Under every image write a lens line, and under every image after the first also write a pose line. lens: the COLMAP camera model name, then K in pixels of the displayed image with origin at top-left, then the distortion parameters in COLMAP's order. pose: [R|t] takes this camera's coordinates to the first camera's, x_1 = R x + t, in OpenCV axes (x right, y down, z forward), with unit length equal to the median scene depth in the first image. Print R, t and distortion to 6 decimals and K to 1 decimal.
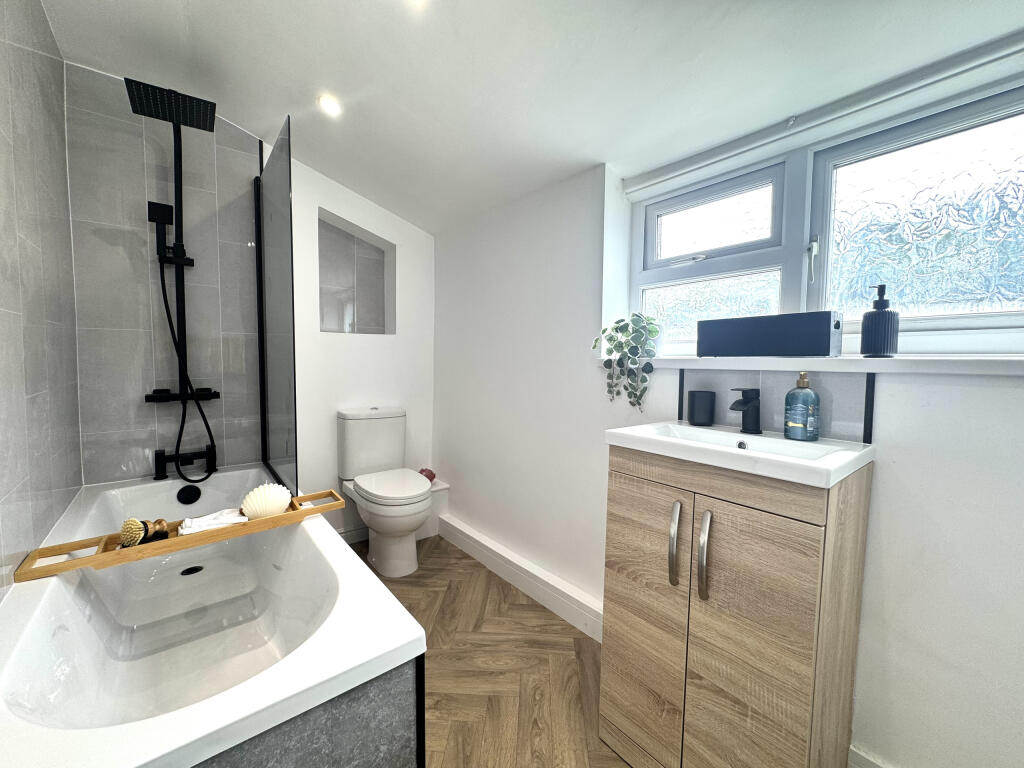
lens RADIAL K [[410.0, 0, 511.8], [0, 410.0, 381.5], [0, 0, 1]] dist [-0.005349, 0.000864]
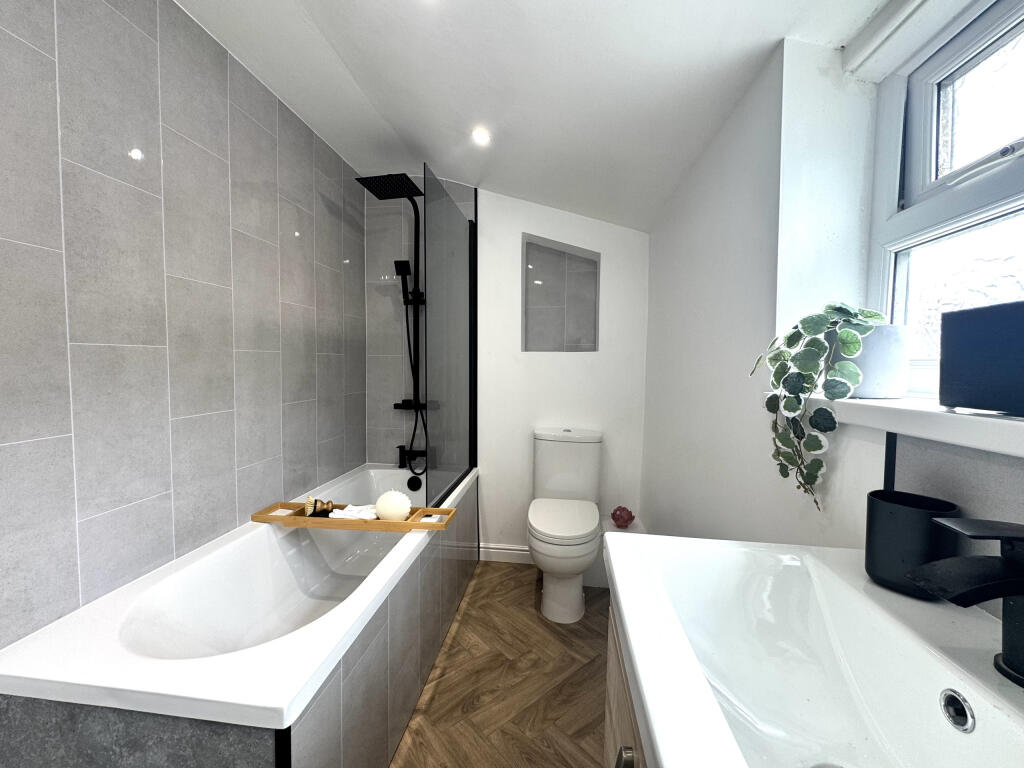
lens RADIAL K [[410.0, 0, 511.8], [0, 410.0, 381.5], [0, 0, 1]] dist [-0.005349, 0.000864]
pose [[0.688469, 0.025793, -0.724807, 0.362493], [-0.043576, 0.999033, -0.005839, -0.050586], [0.723956, 0.035604, 0.688927, 0.352404]]
